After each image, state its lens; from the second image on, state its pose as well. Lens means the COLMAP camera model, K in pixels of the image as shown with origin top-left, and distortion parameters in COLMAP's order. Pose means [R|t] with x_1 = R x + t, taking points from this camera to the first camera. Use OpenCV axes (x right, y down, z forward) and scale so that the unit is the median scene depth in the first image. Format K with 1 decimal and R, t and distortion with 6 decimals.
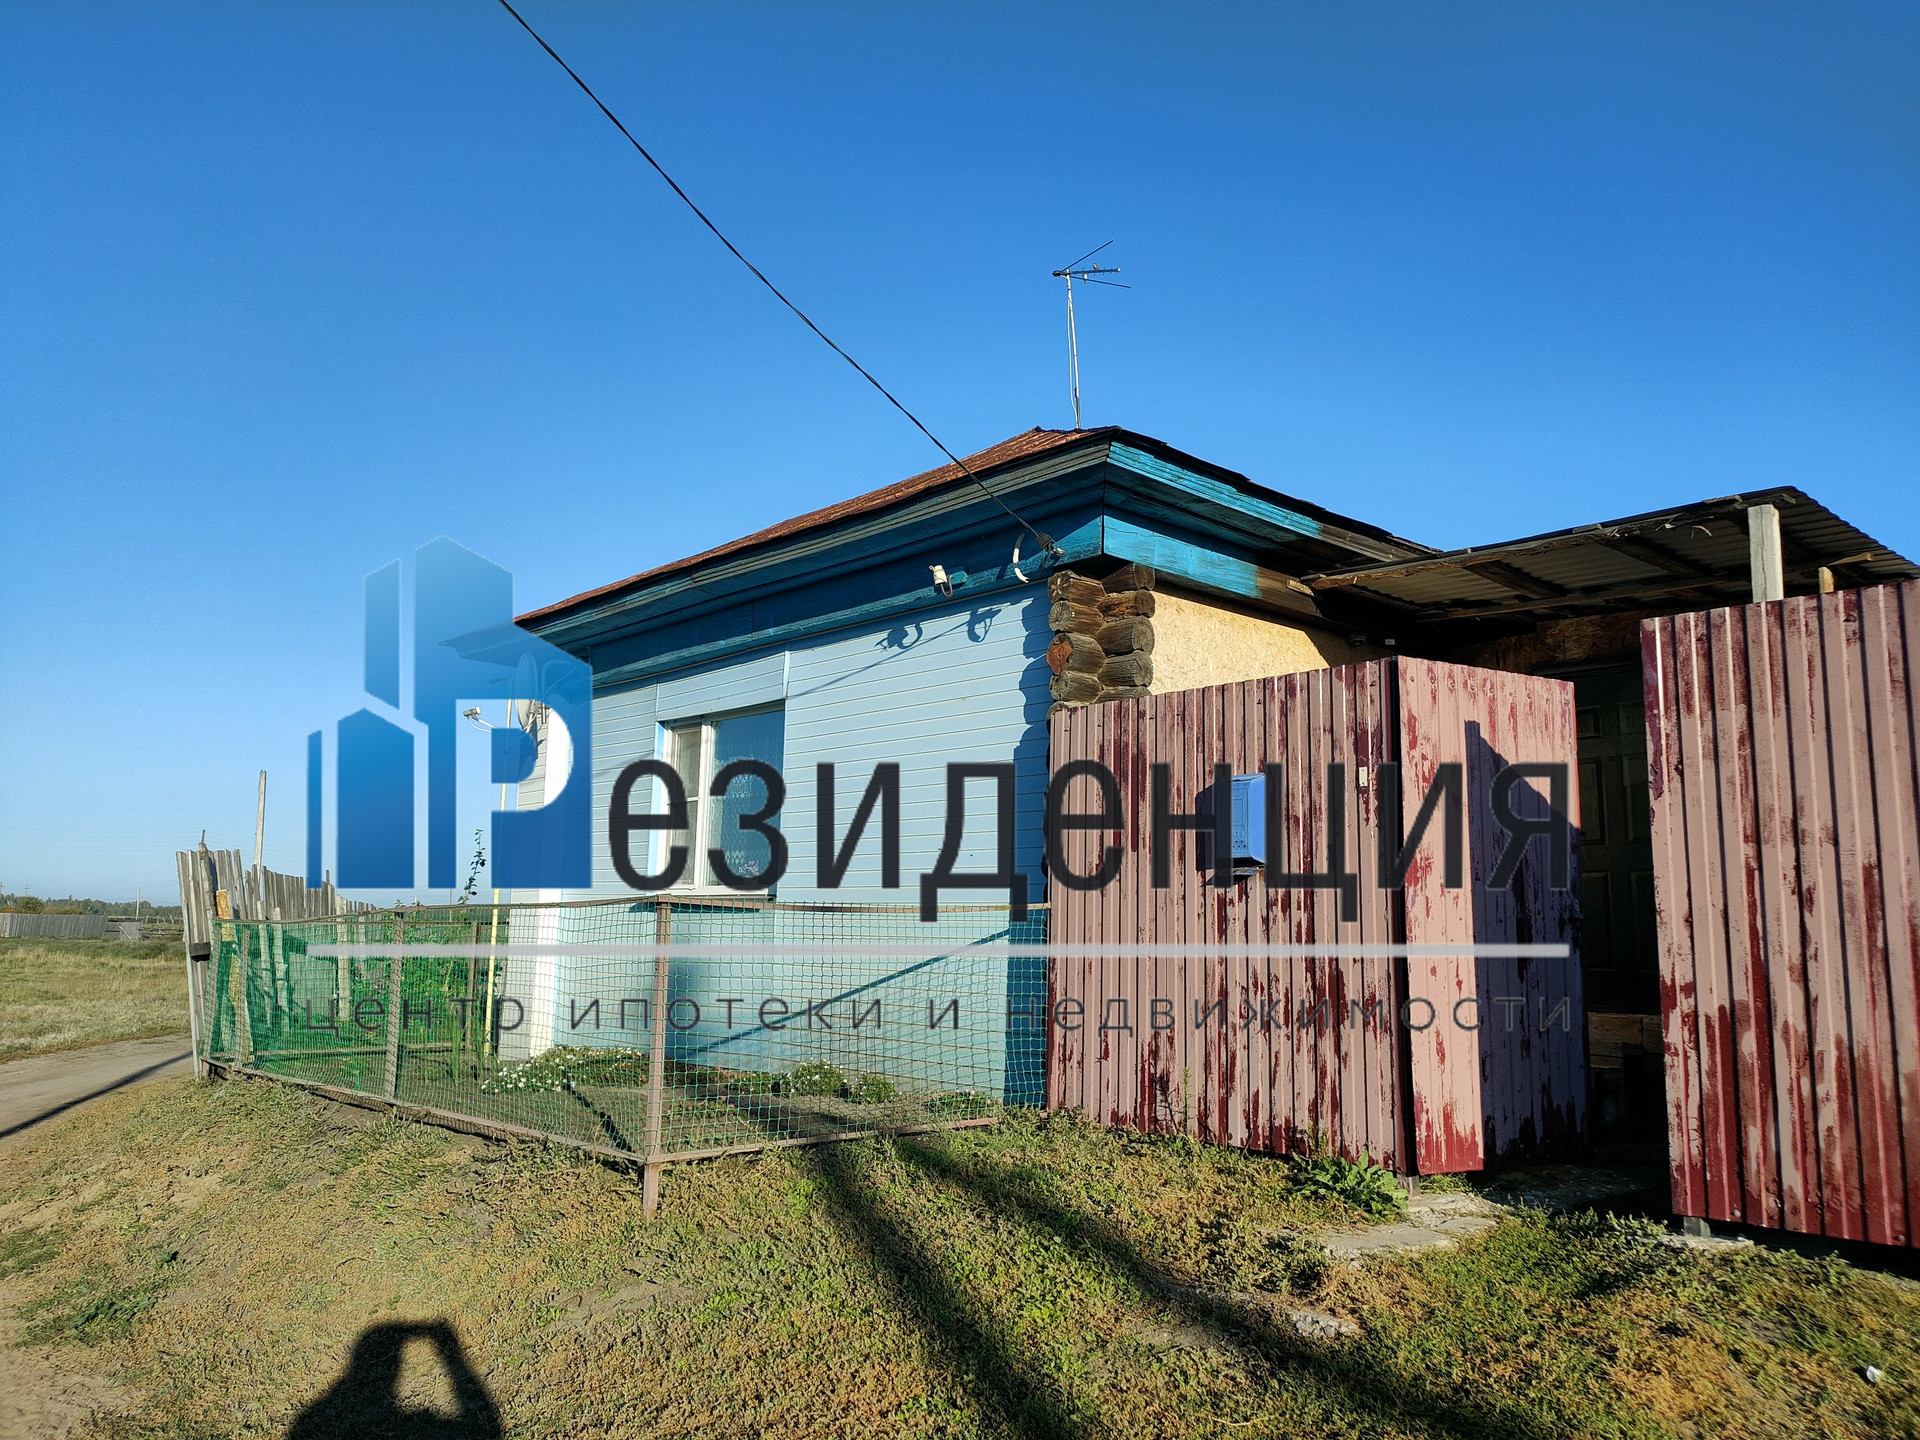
lens RADIAL K [[1458.9, 0, 960.0], [0, 1458.9, 720.0], [0, 0, 1]] dist [0.000536, -0.000111]
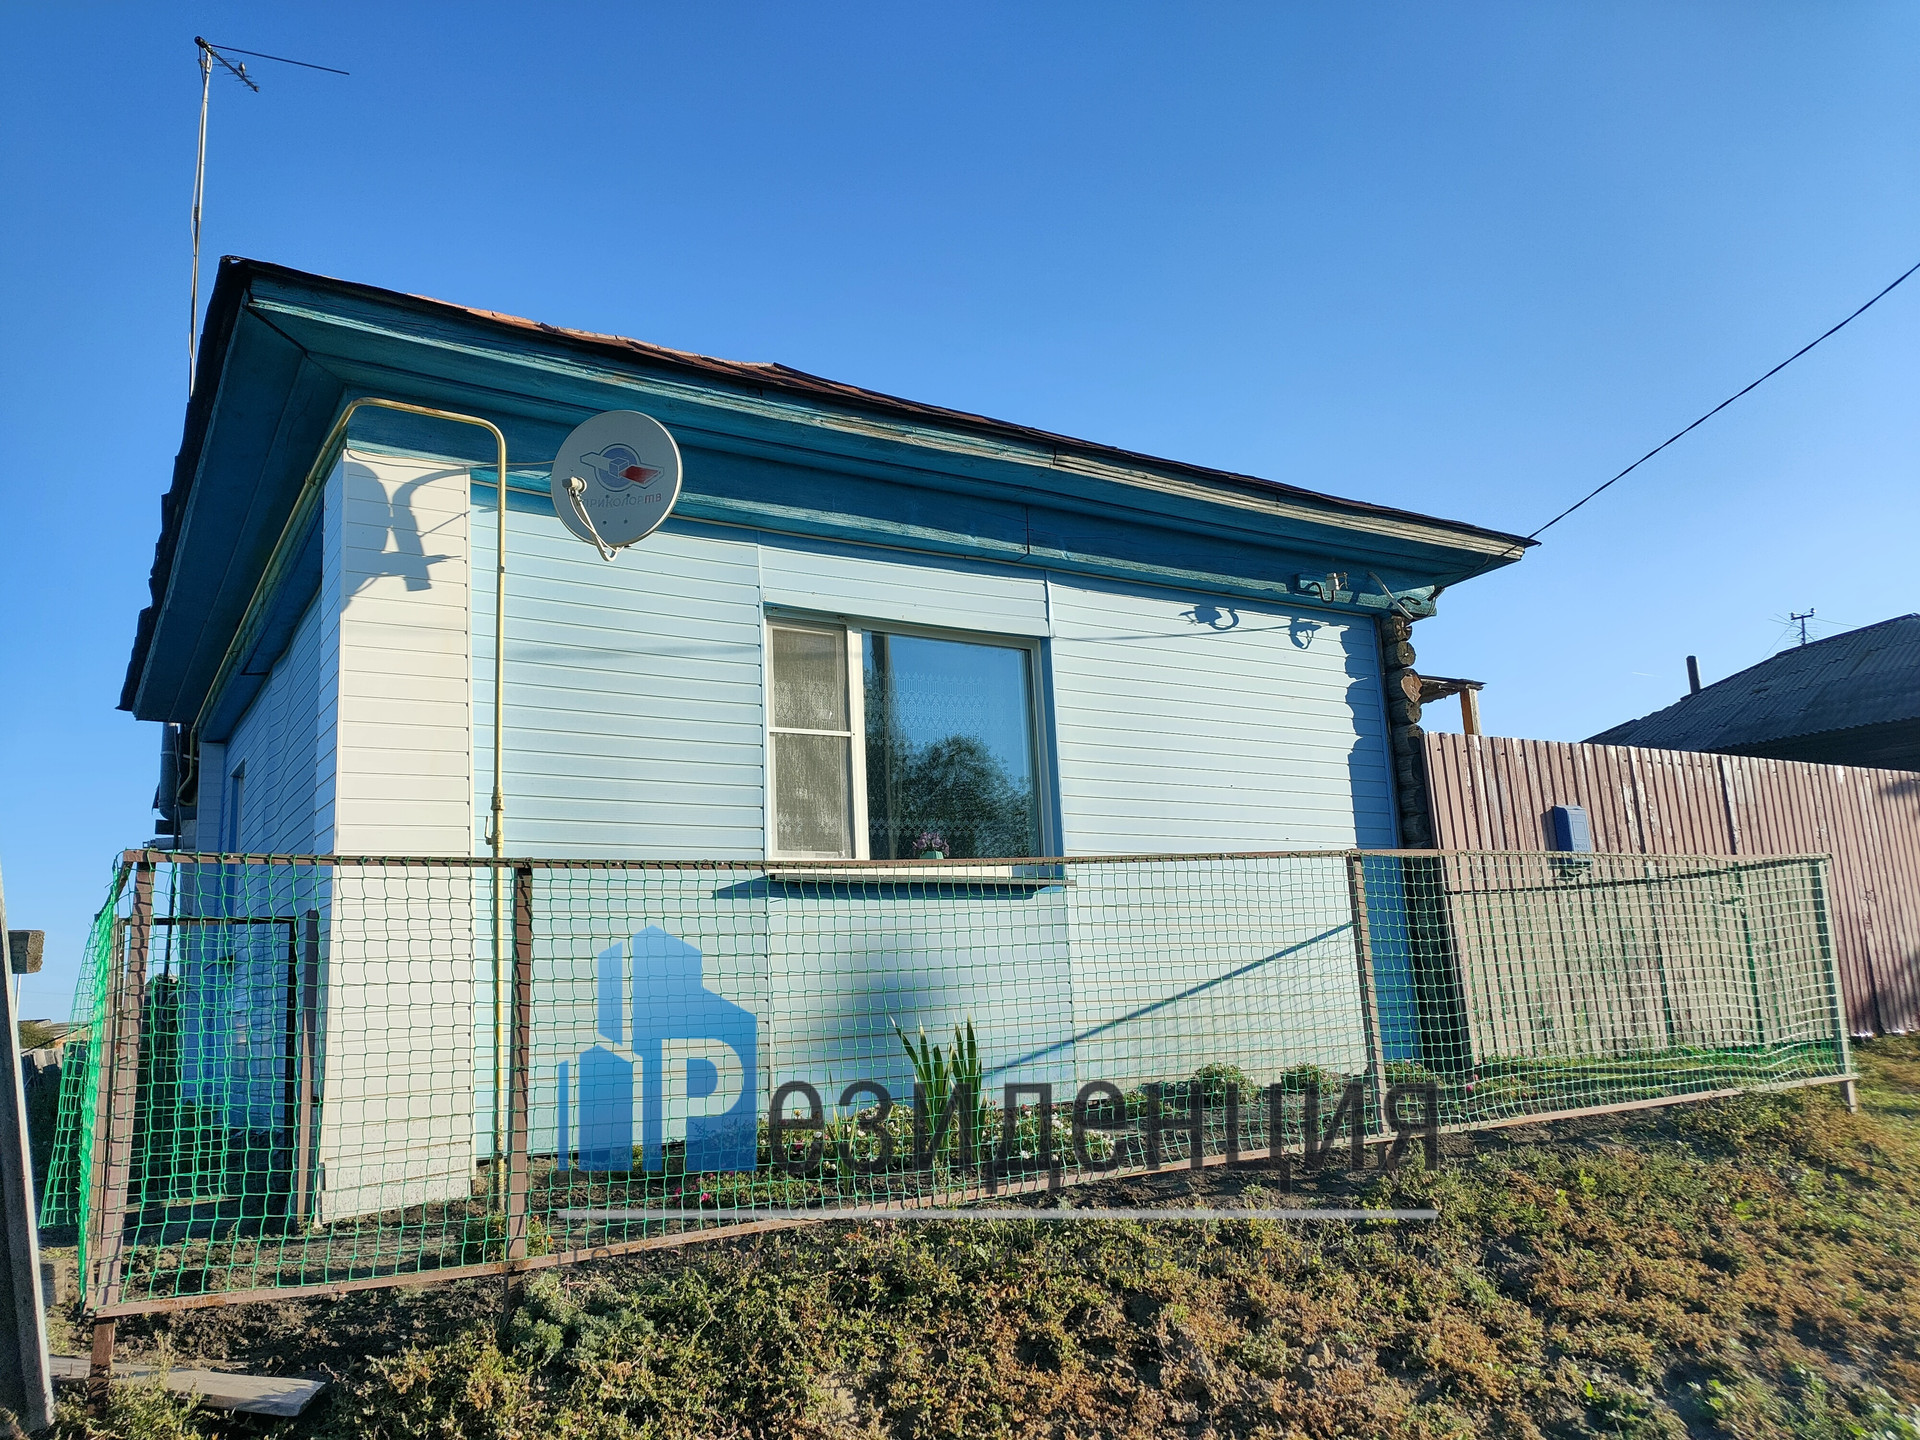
lens RADIAL K [[1458.9, 0, 960.0], [0, 1458.9, 720.0], [0, 0, 1]] dist [0.000536, -0.000111]
pose [[0.183421, 0.171568, 0.967947, -1.010697], [-0.098148, 0.982928, -0.155625, 0.180353], [-0.978123, -0.066457, 0.197128, 0.983157]]
